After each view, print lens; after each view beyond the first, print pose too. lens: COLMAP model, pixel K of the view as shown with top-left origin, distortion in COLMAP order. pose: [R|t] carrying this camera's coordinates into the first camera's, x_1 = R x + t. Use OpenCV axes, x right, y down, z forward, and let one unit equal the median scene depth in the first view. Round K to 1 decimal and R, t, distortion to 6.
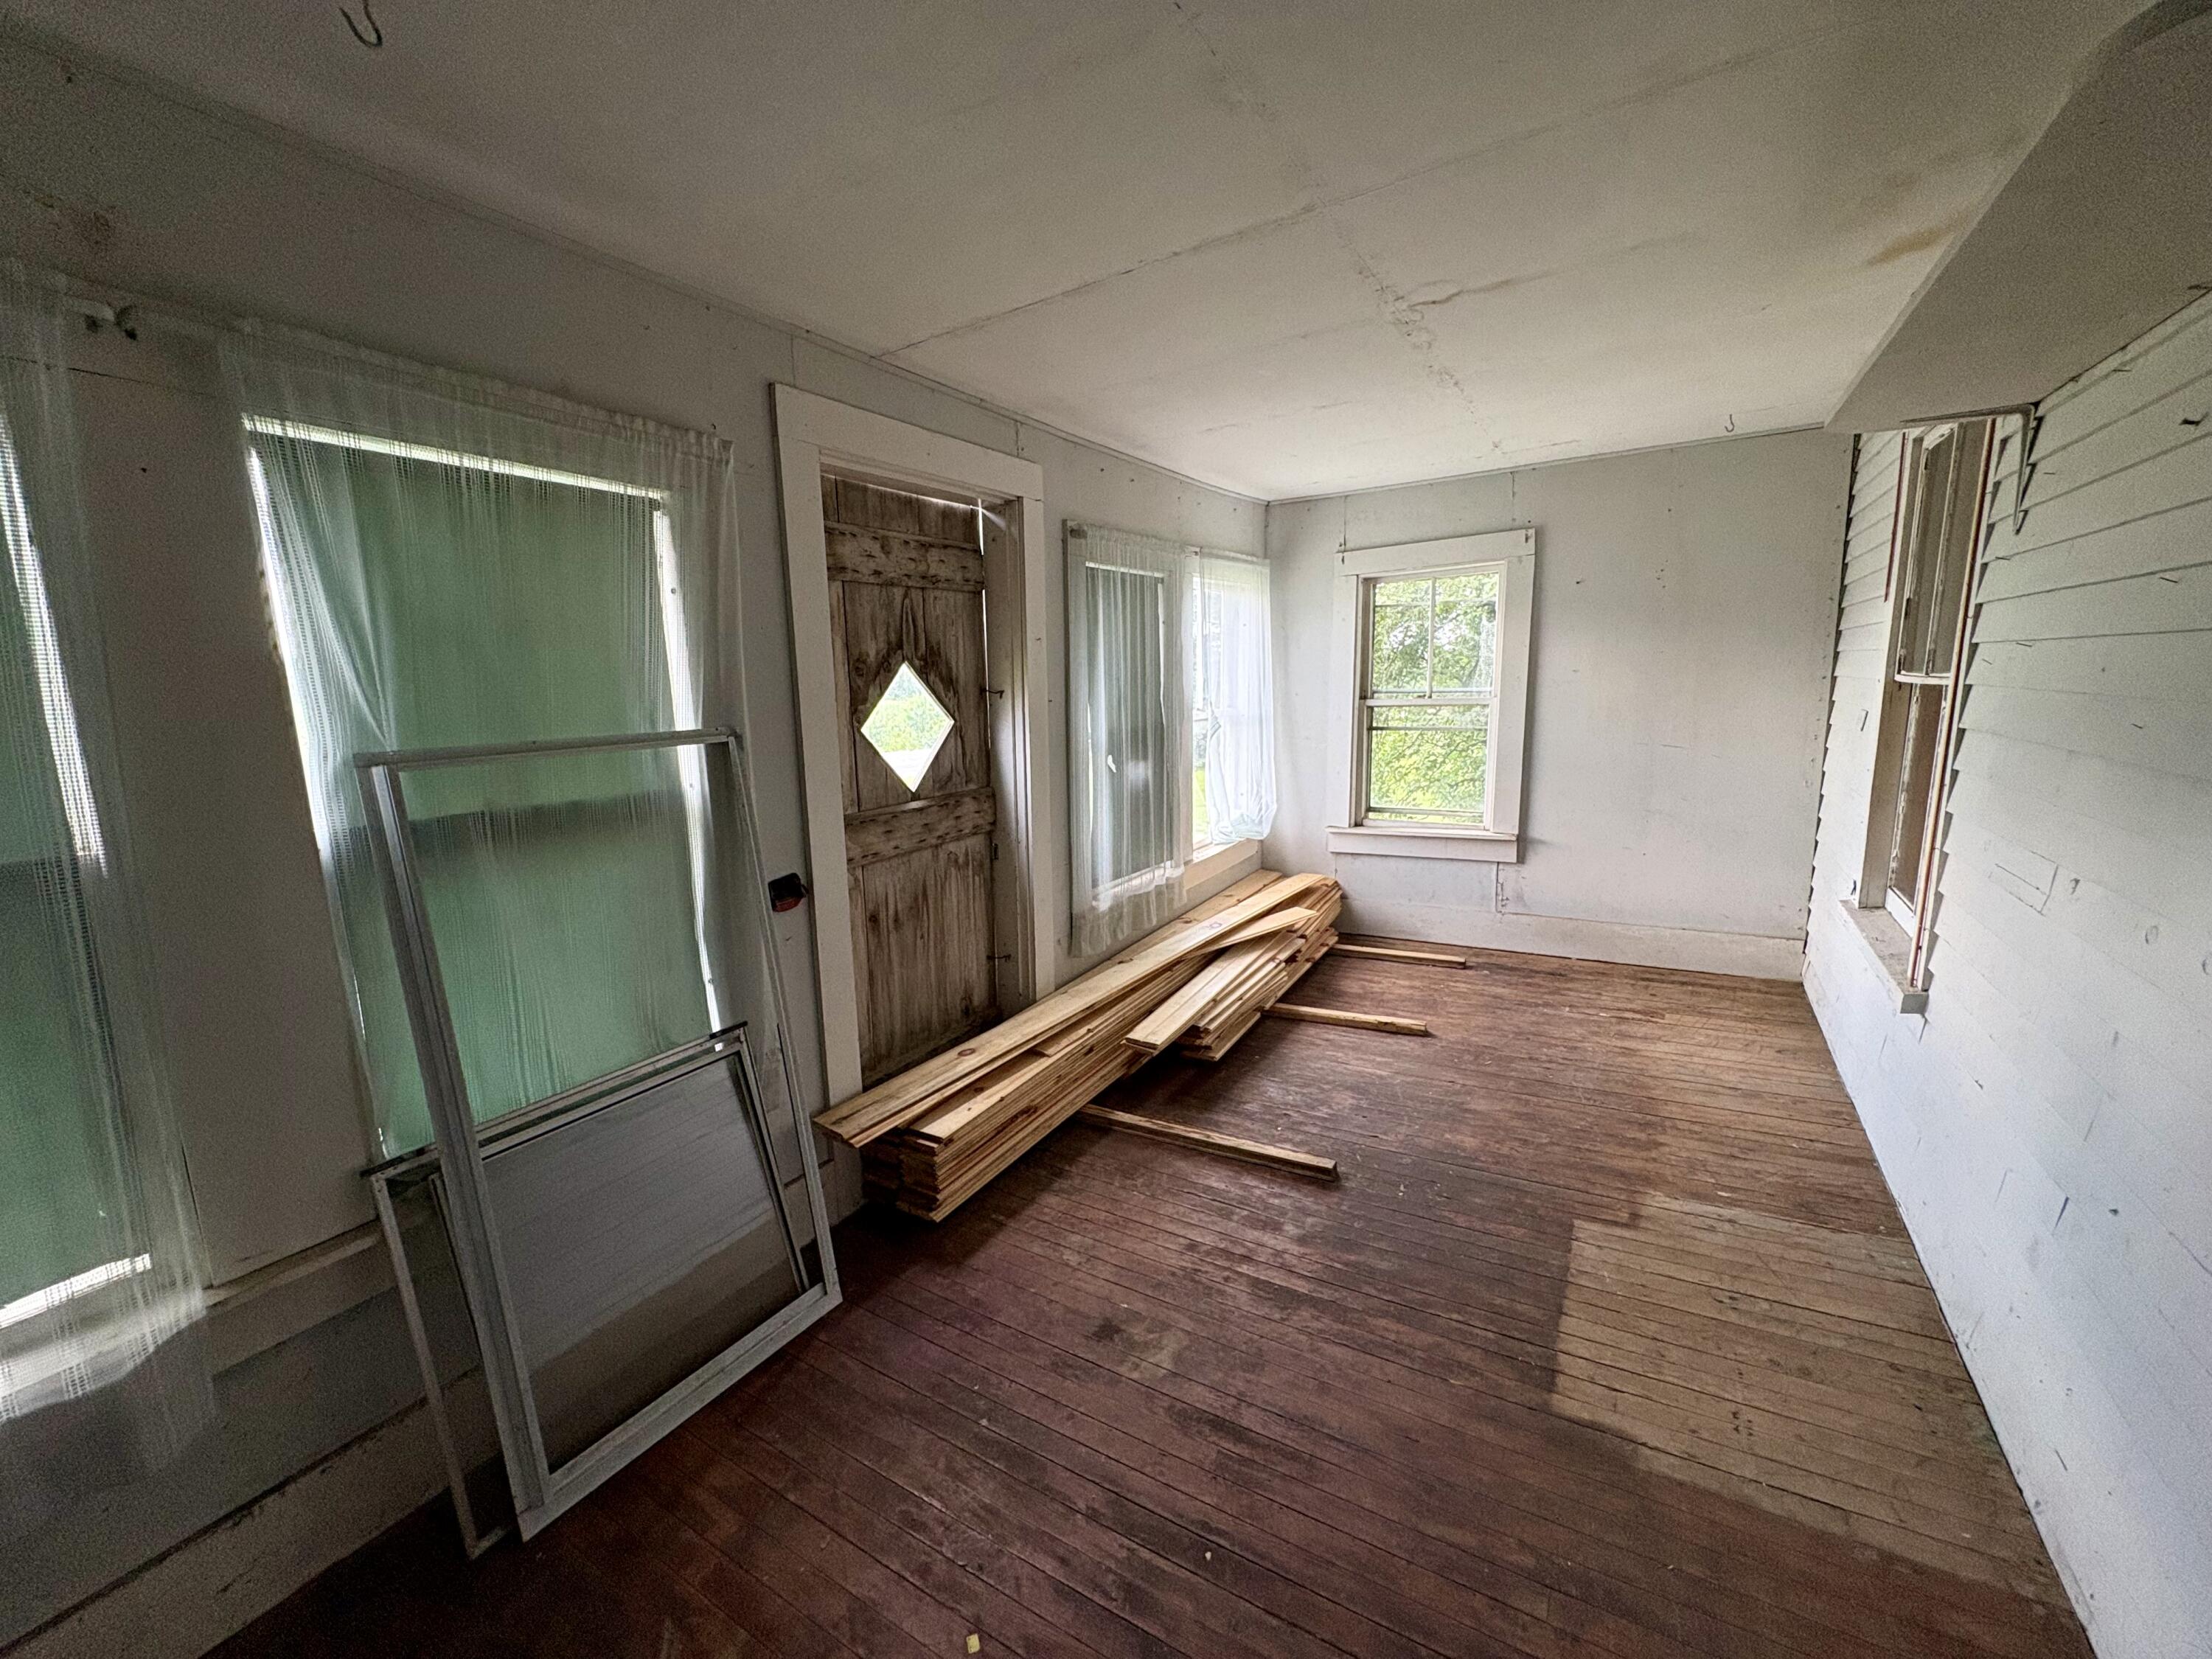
lens RADIAL K [[897.0, 0, 1106.9], [0, 897.0, 822.6], [0, 0, 1]] dist [0.017774, 0.000009]
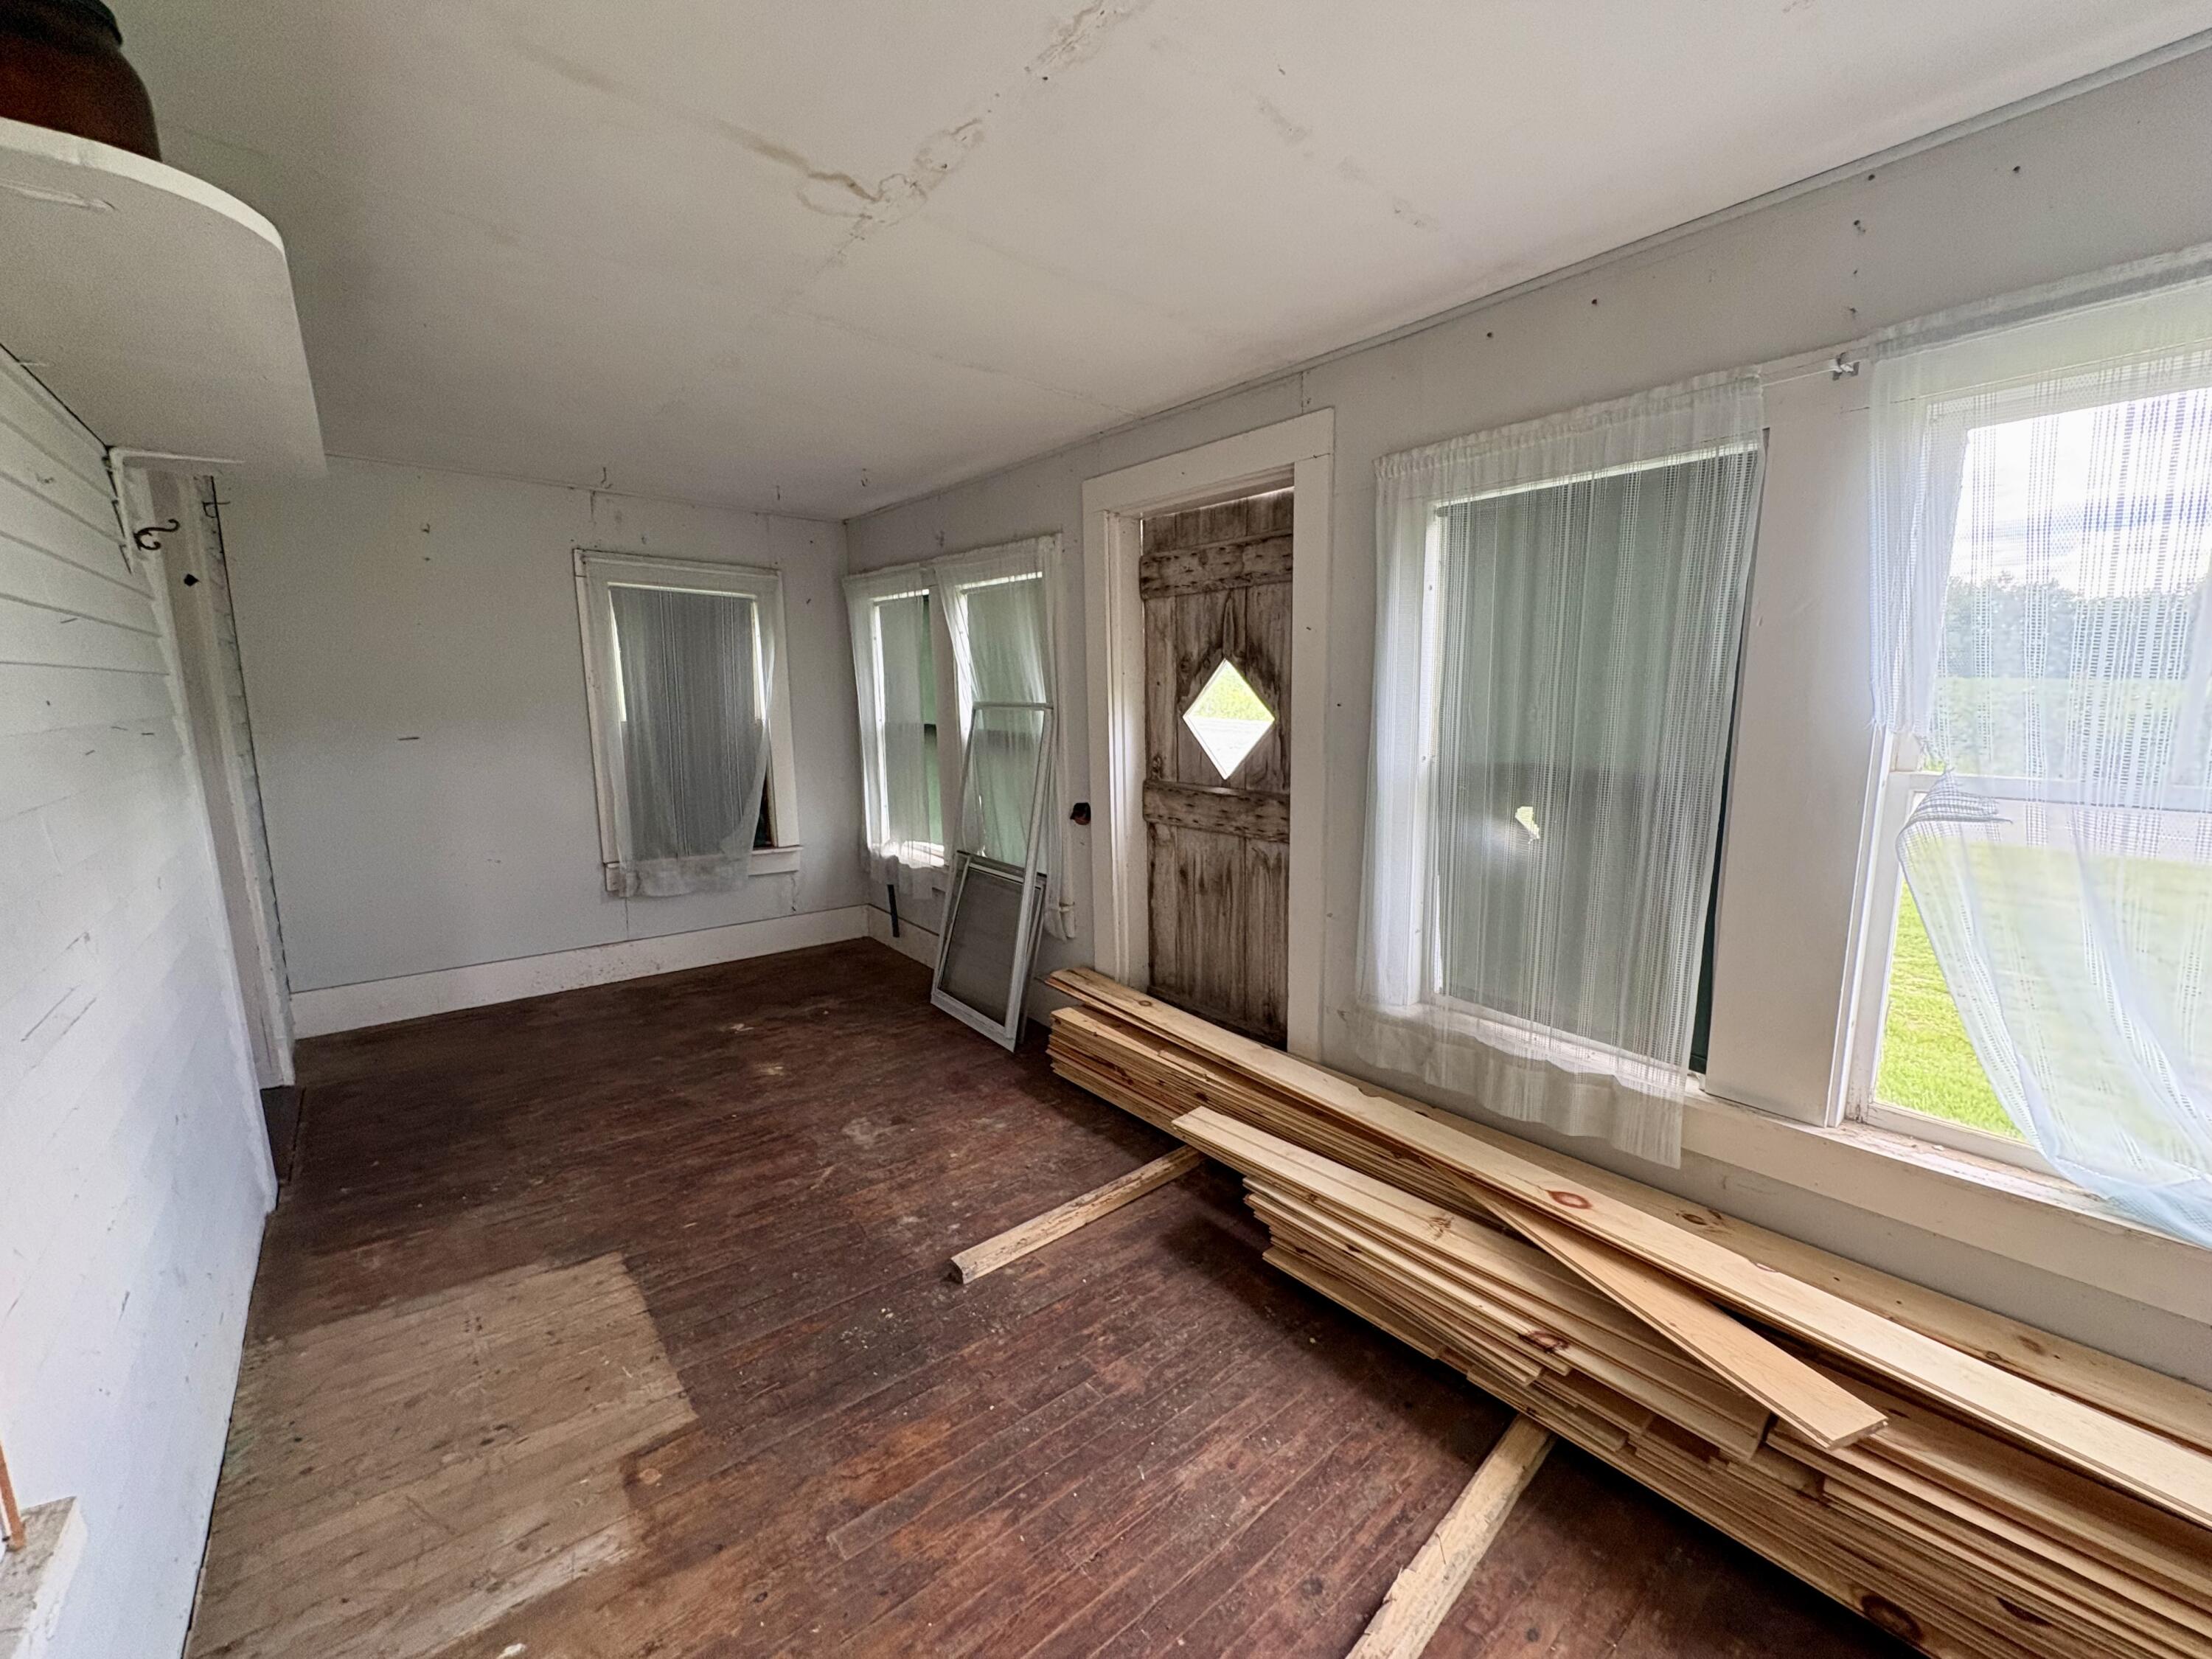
lens RADIAL K [[885.8, 0, 1106.0], [0, 885.8, 829.5], [0, 0, 1]] dist [-0.000002, -0.000127]
pose [[-0.335649, 0.176603, -0.925284, 0.864232], [-0.142458, 0.961454, 0.235183, -0.214545], [0.931153, 0.210753, -0.297553, 1.242534]]
